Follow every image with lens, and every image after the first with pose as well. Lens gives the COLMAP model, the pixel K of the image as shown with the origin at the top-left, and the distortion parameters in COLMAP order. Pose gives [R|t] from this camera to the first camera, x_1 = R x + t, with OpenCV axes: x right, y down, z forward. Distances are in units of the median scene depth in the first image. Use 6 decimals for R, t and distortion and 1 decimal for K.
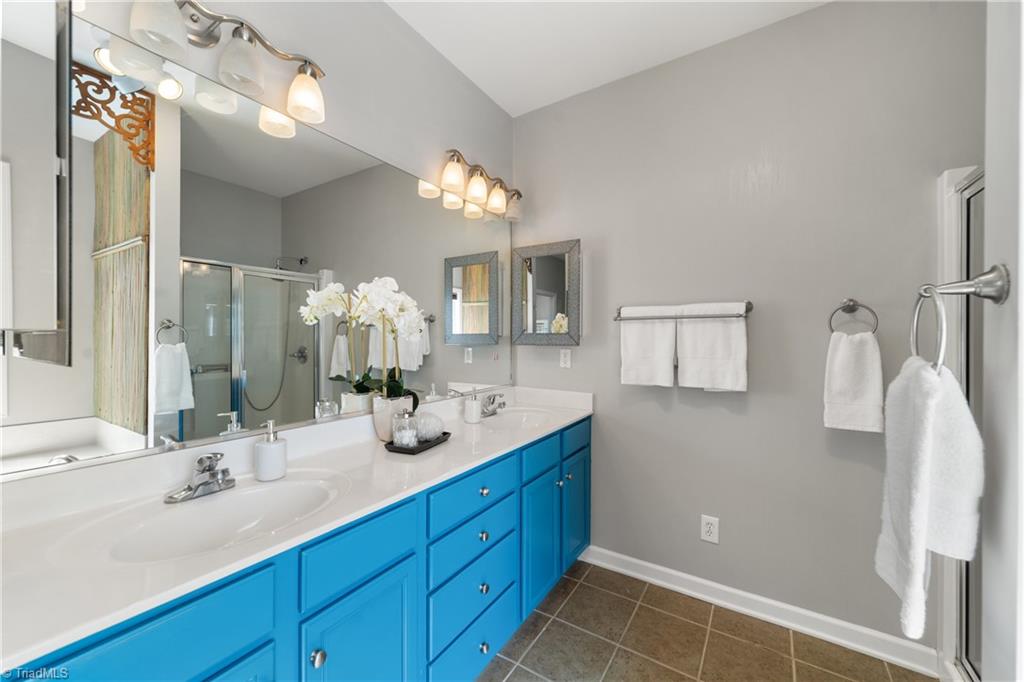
lens RADIAL K [[390.4, 0, 522.1], [0, 390.4, 341.6], [0, 0, 1]] dist [0.002198, 0.000133]
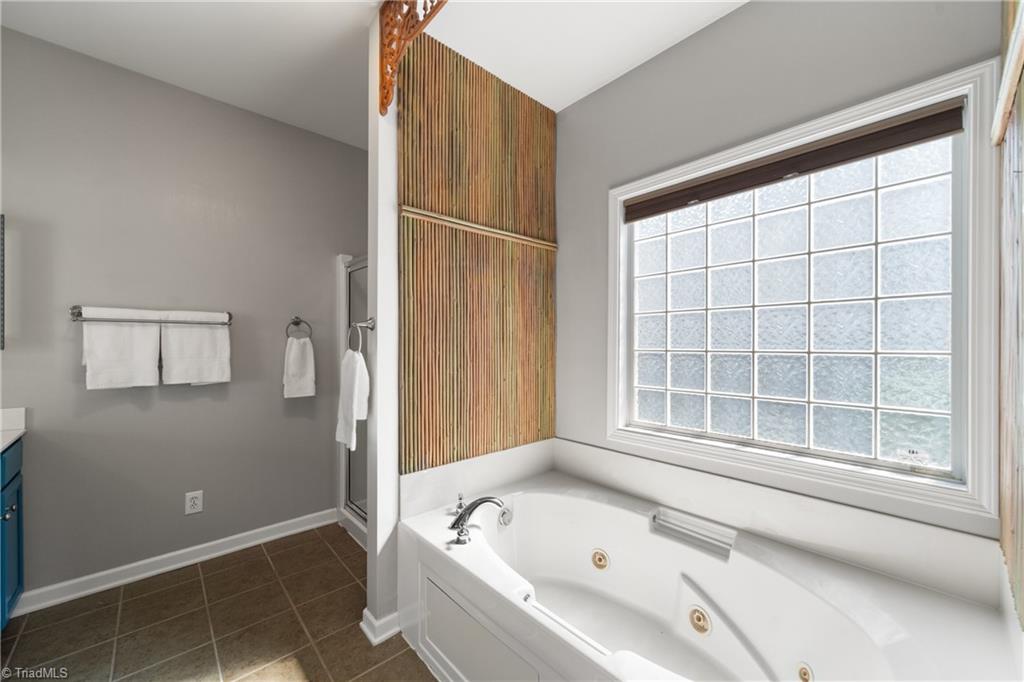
lens RADIAL K [[390.4, 0, 522.1], [0, 390.4, 341.6], [0, 0, 1]] dist [0.002198, 0.000133]
pose [[0.249089, 0.000181, 0.968480, -0.433208], [0.002486, 0.999997, -0.000826, -0.003111], [-0.968477, 0.002614, 0.249088, -0.265150]]
